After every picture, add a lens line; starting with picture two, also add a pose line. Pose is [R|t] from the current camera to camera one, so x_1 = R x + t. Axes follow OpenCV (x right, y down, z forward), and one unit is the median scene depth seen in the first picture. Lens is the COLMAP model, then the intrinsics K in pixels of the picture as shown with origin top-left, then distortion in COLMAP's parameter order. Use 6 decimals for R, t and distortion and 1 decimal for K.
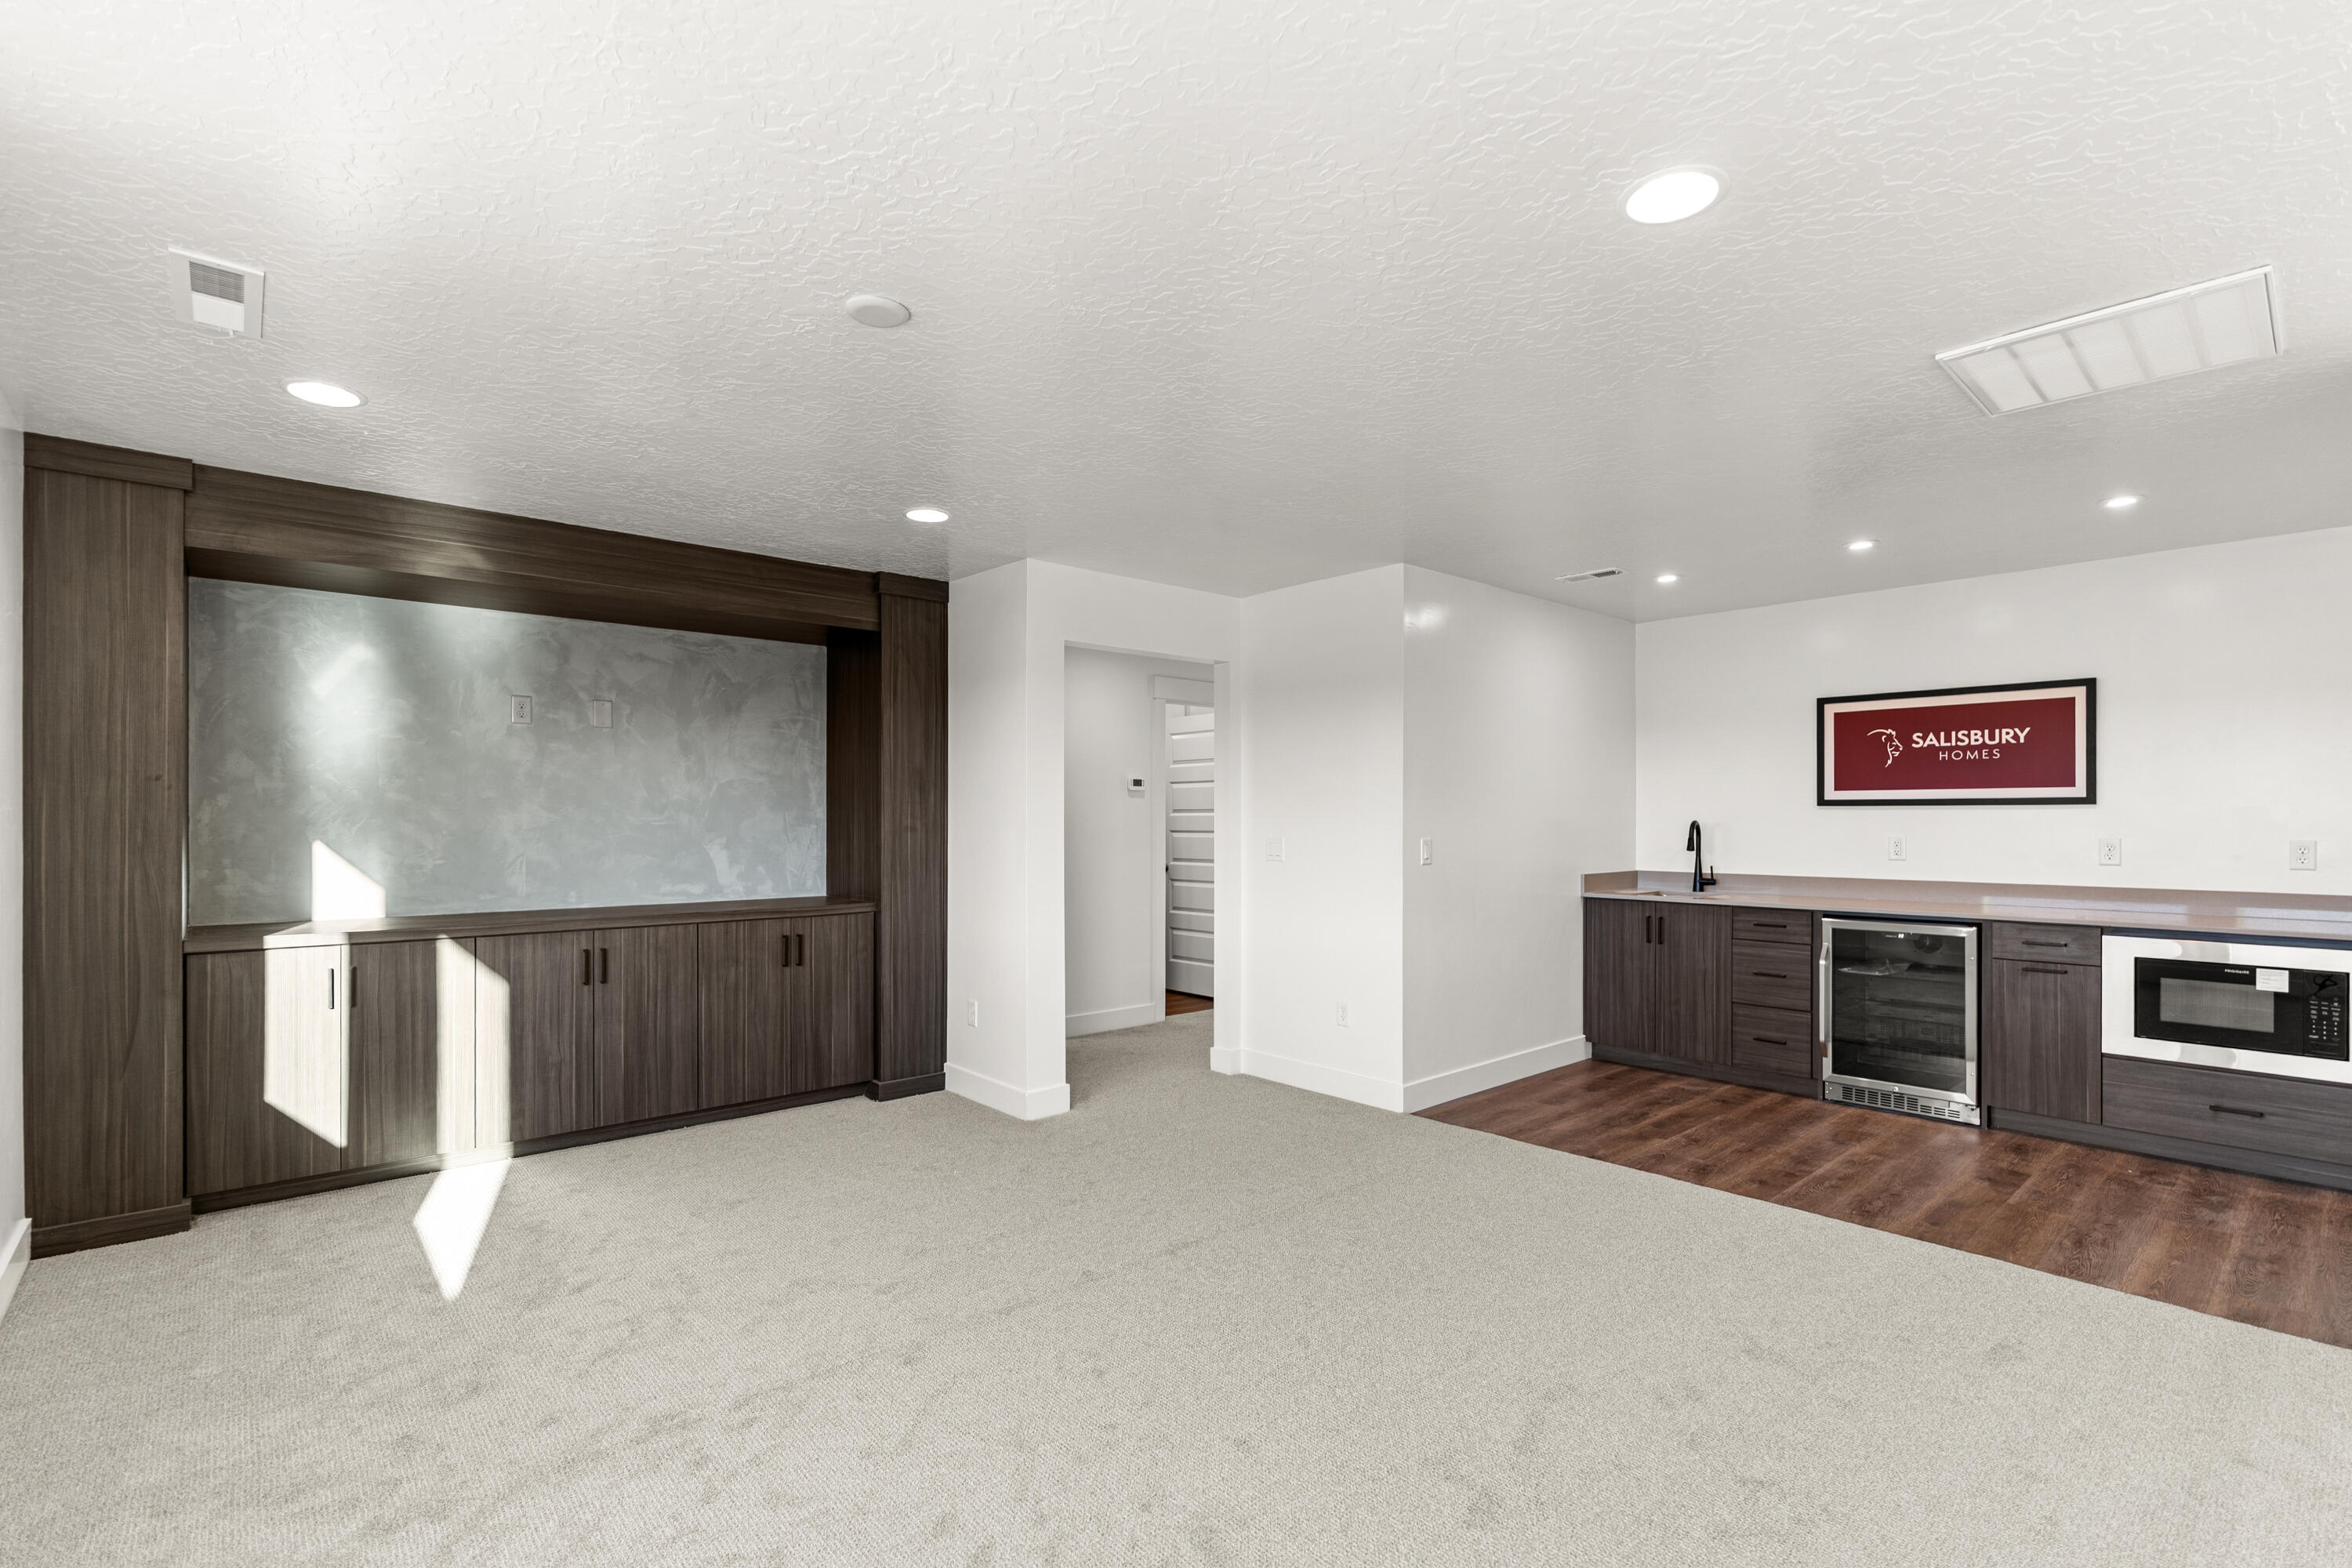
lens RADIAL K [[1070.6, 0, 1181.5], [0, 1070.6, 806.6], [0, 0, 1]] dist [-0.005681, -0.000005]
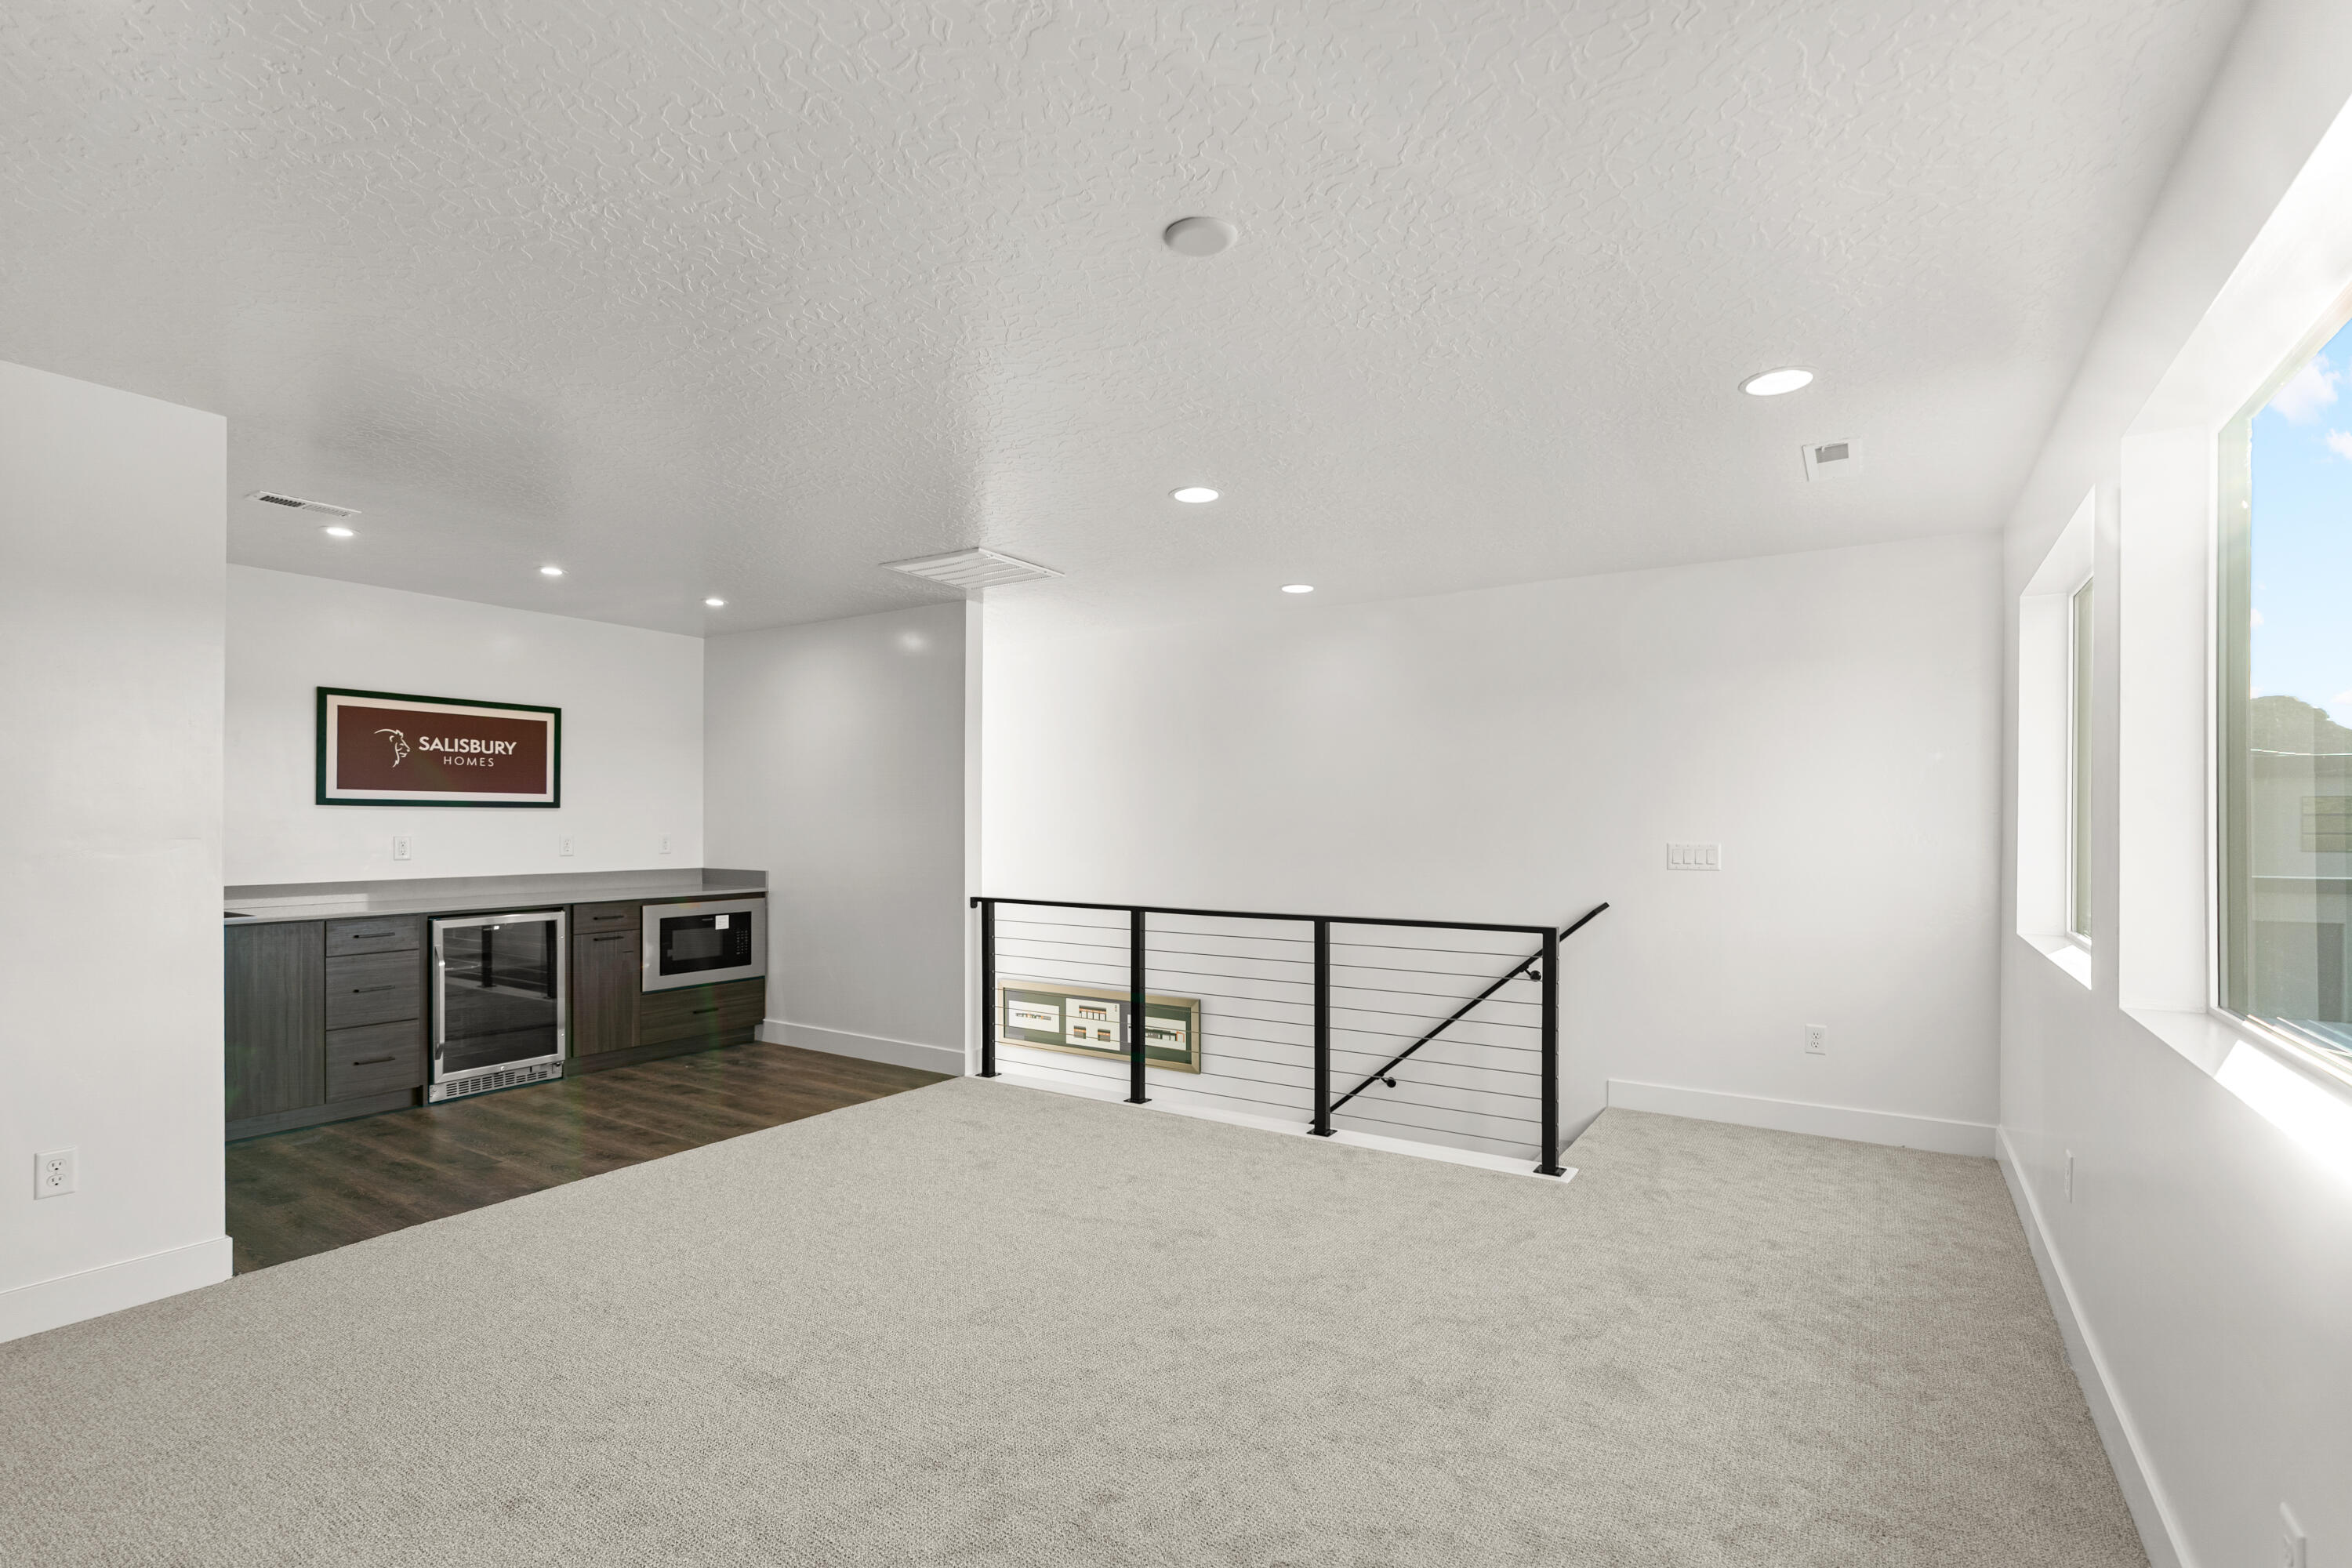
lens RADIAL K [[1081.4, 0, 1179.8], [0, 1081.4, 809.9], [0, 0, 1]] dist [-0.008480, 0.000085]
pose [[-0.271589, 0.008753, 0.962373, -0.569610], [-0.013896, 0.999819, -0.013015, 0.006437], [-0.962313, -0.016908, -0.271418, 0.633504]]
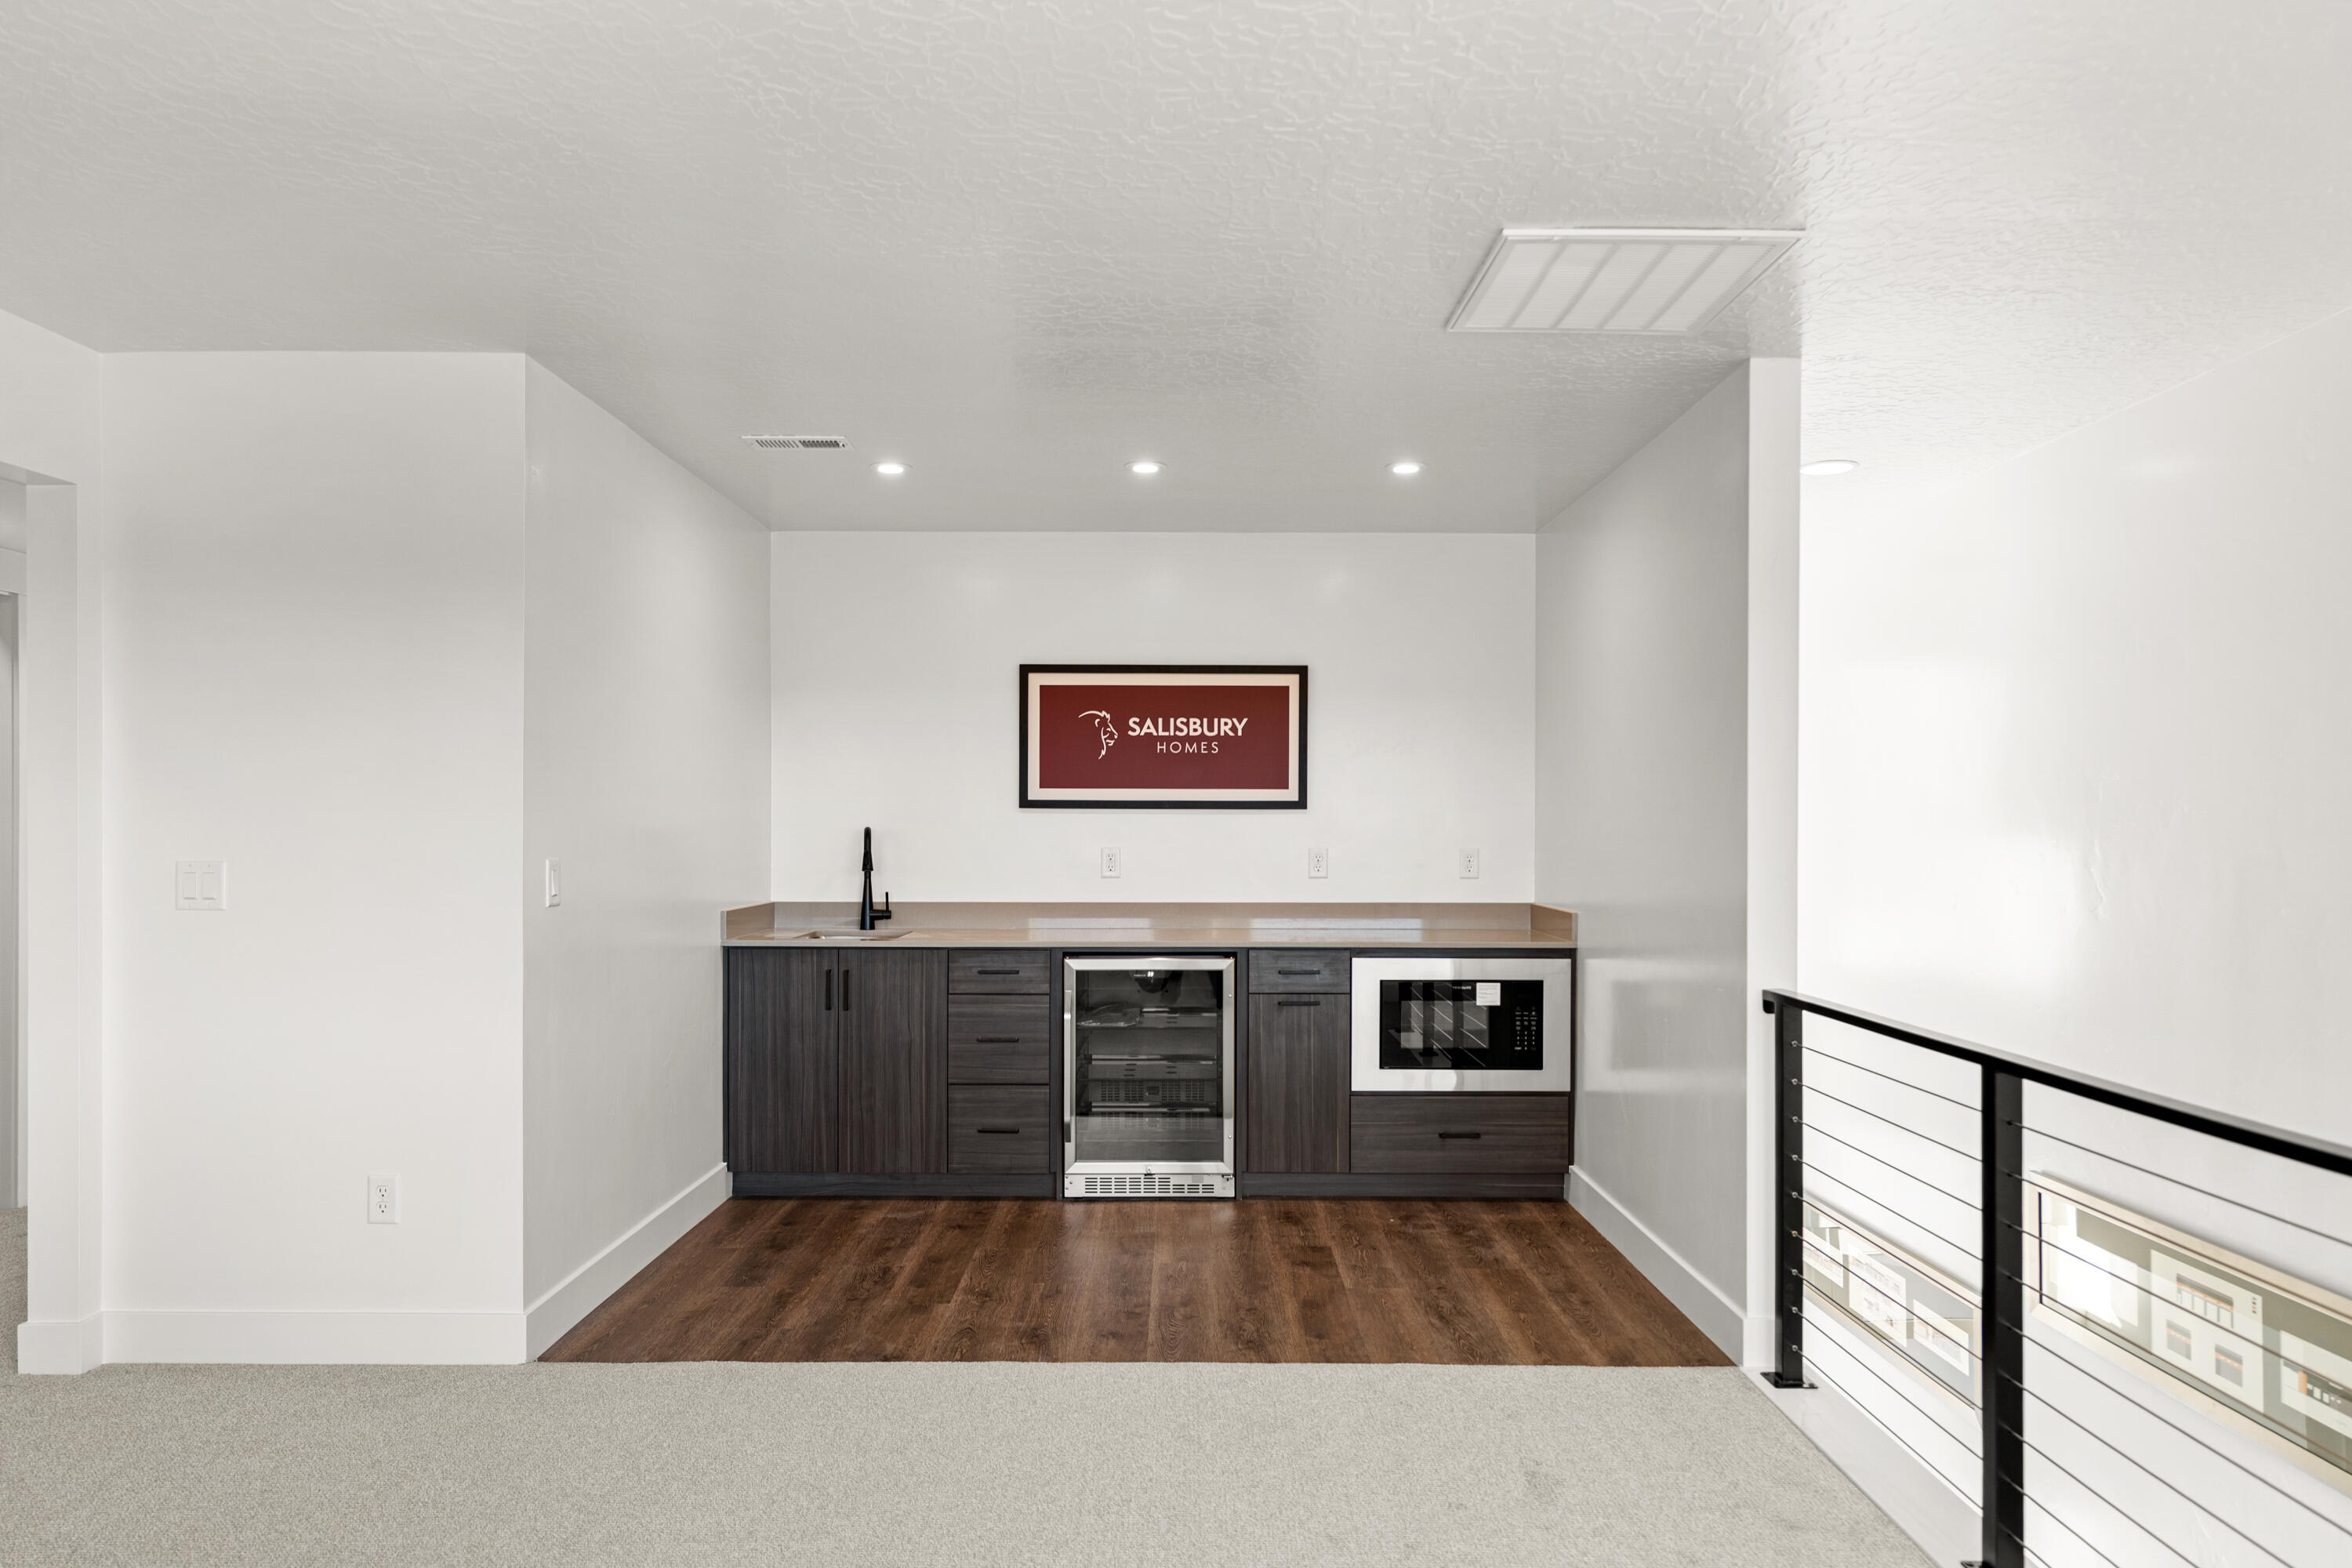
lens RADIAL K [[1523.9, 0, 1178.7], [0, 1523.9, 823.6], [0, 0, 1]] dist [-0.002246, 0.001694]
pose [[0.664125, 0.002276, 0.747618, -0.153430], [-0.010629, 0.999923, 0.006397, 0.002794], [-0.747546, -0.012195, 0.664098, 0.239953]]
